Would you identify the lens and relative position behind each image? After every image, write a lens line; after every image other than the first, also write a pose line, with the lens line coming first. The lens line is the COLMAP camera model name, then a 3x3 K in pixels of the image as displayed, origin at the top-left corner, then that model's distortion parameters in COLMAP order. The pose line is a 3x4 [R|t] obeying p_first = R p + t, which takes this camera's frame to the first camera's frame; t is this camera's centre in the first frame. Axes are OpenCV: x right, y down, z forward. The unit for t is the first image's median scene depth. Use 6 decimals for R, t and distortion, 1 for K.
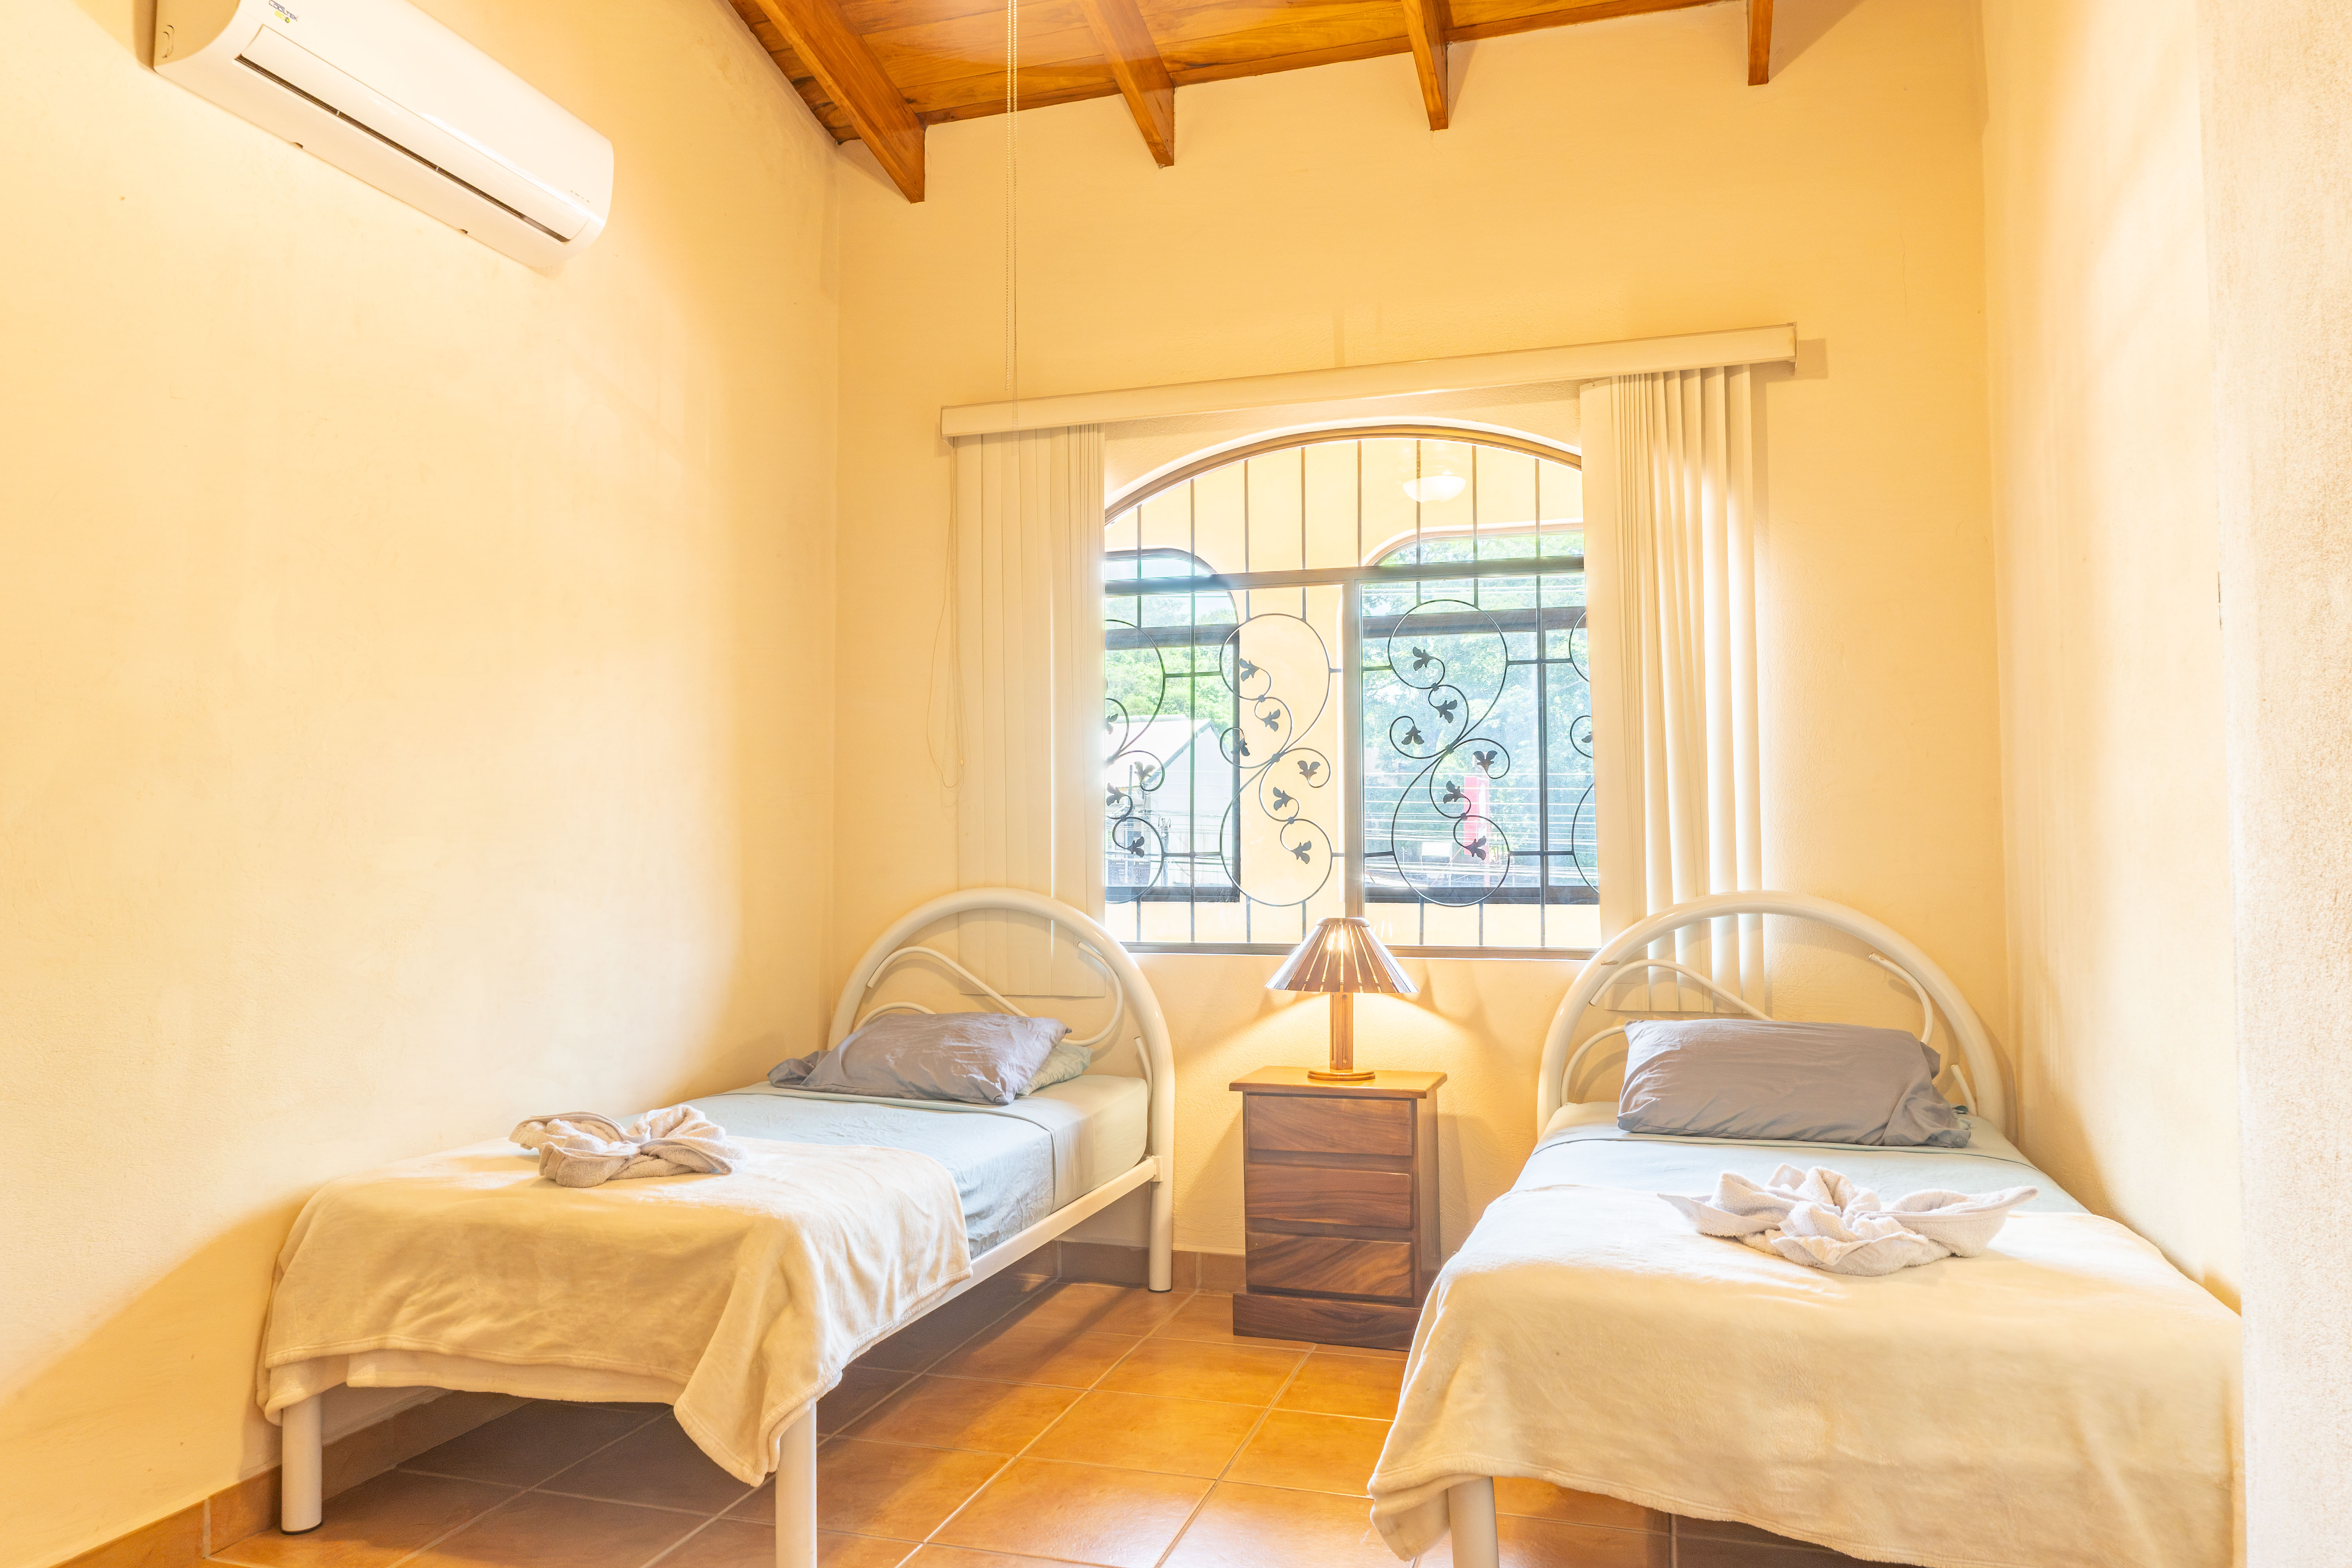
lens RADIAL K [[1622.8, 0, 1167.8], [0, 1622.8, 789.2], [0, 0, 1]] dist [-0.020663, 0.002952]
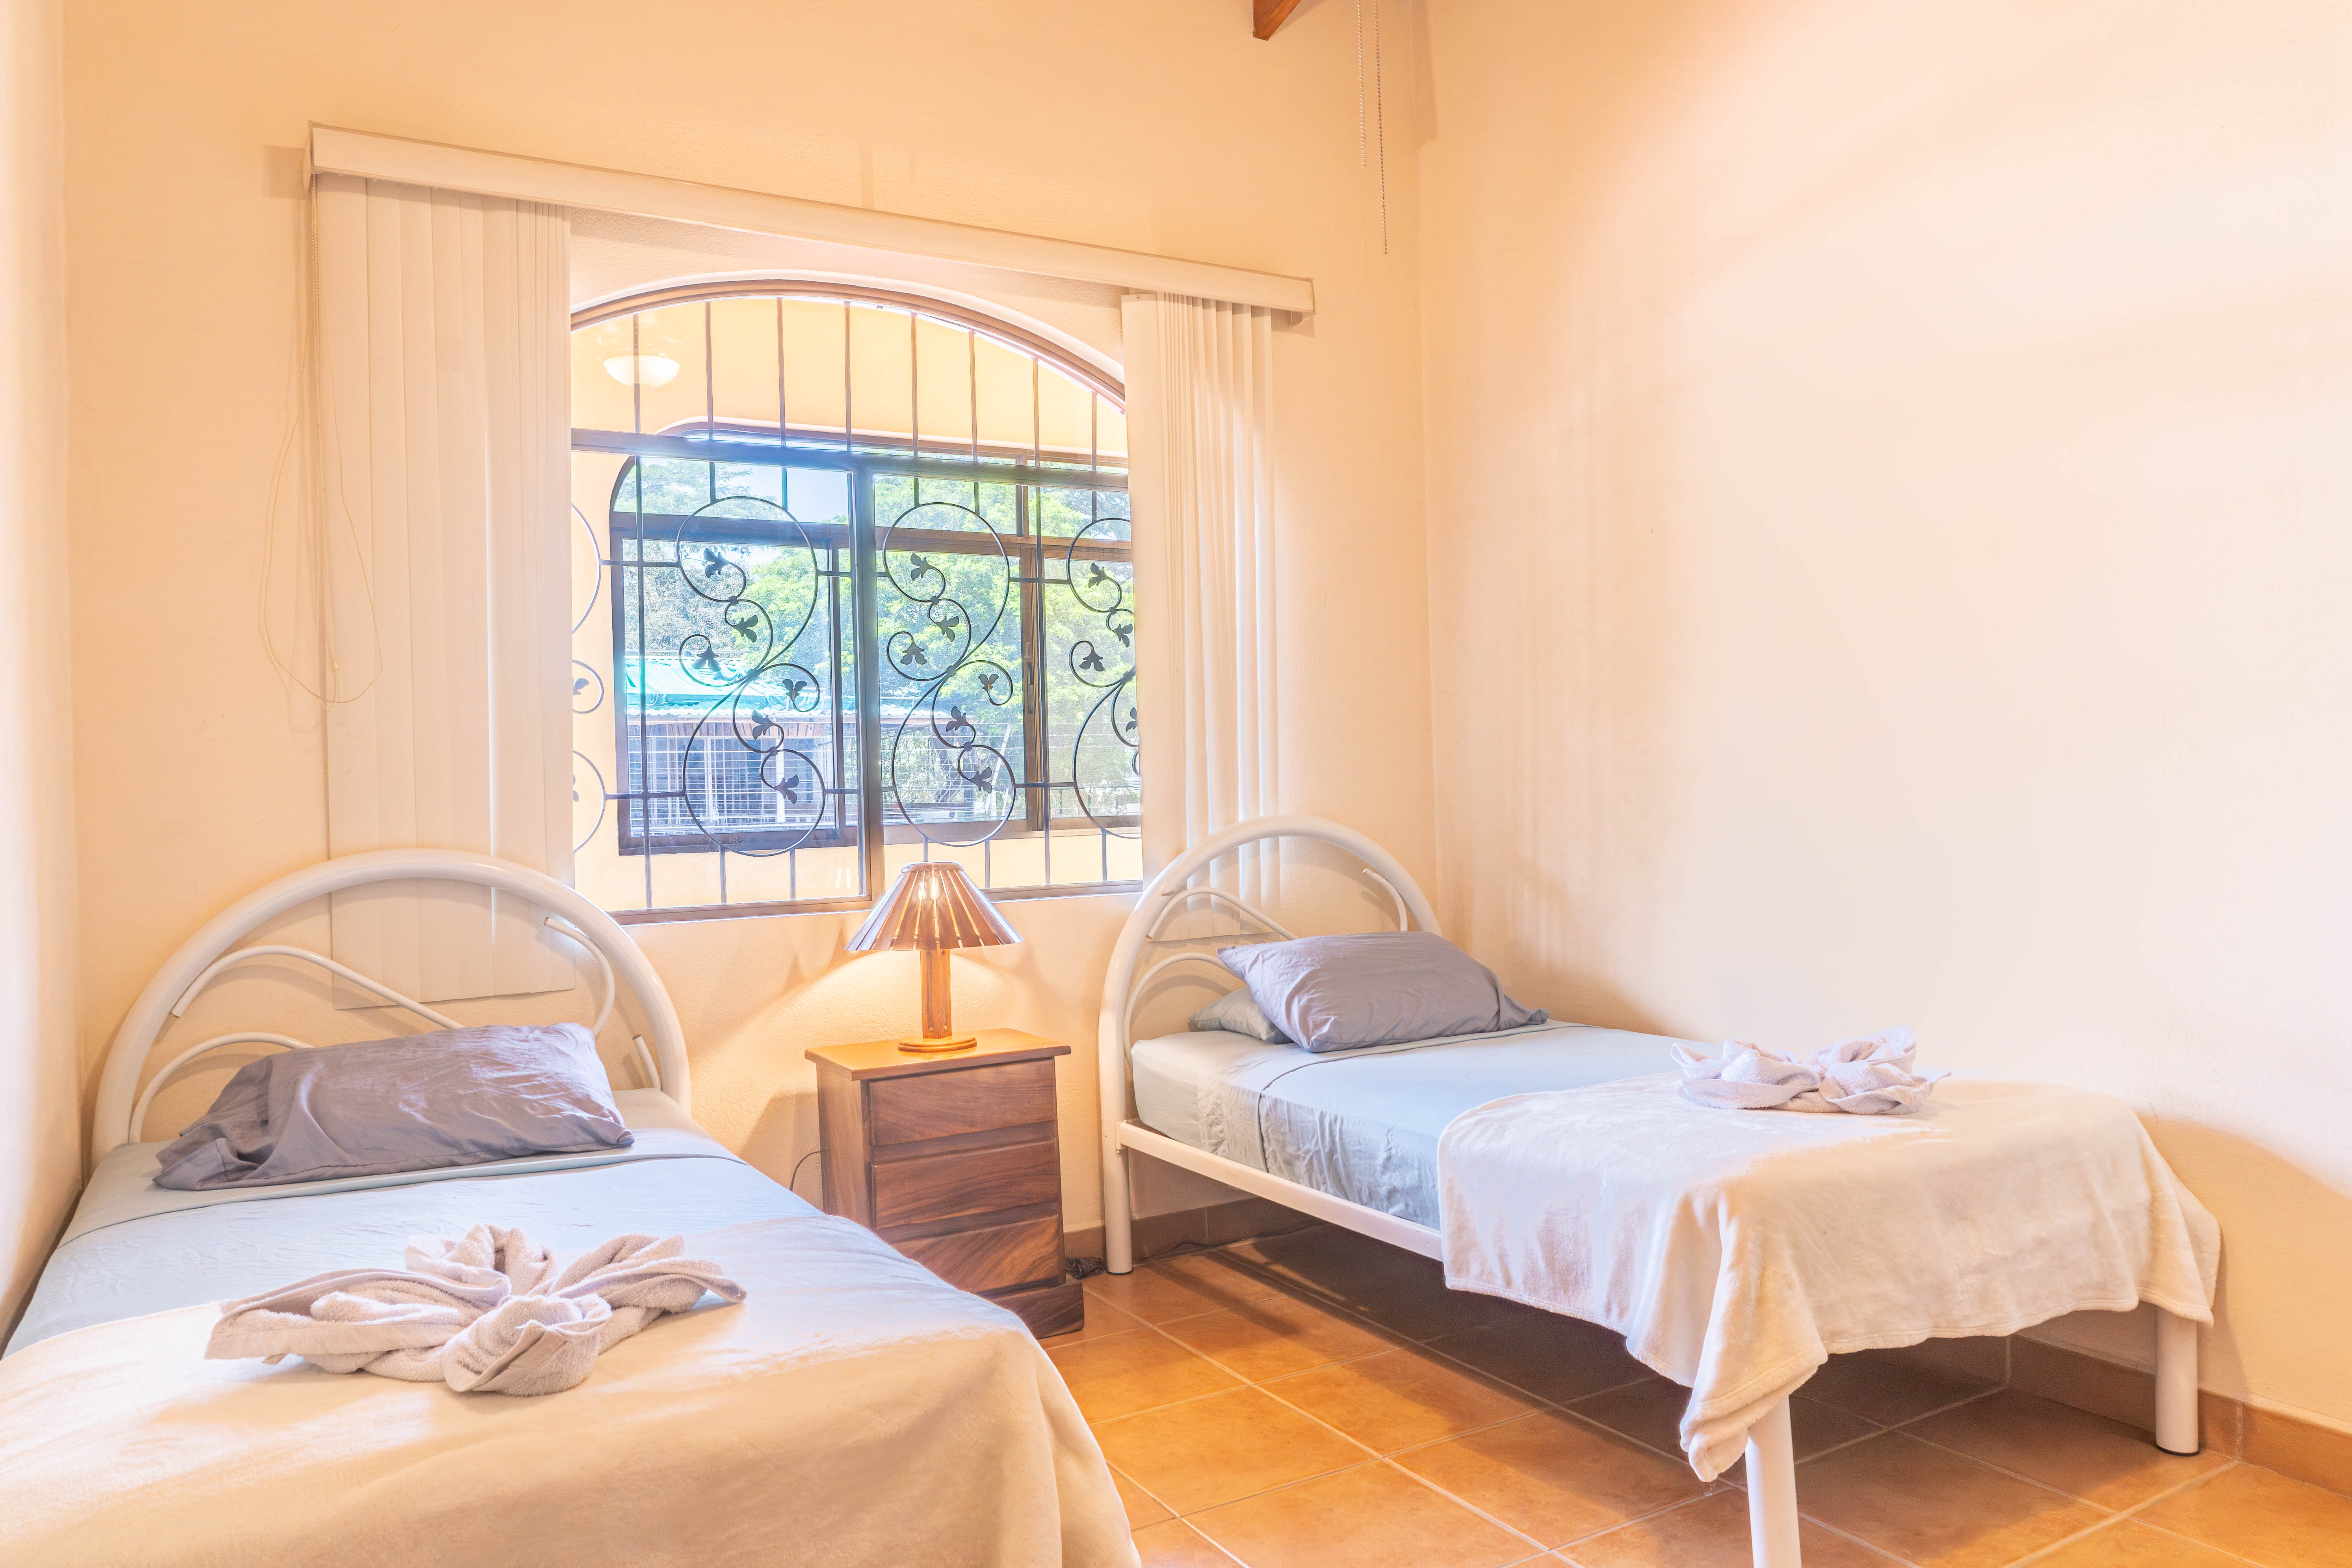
lens RADIAL K [[1622.8, 0, 1167.5], [0, 1622.8, 789.2], [0, 0, 1]] dist [-0.020663, 0.002952]
pose [[0.664743, -0.017188, 0.746875, -0.450118], [-0.004018, 0.999639, 0.026581, 0.017498], [-0.747062, -0.020670, 0.664433, 0.338746]]
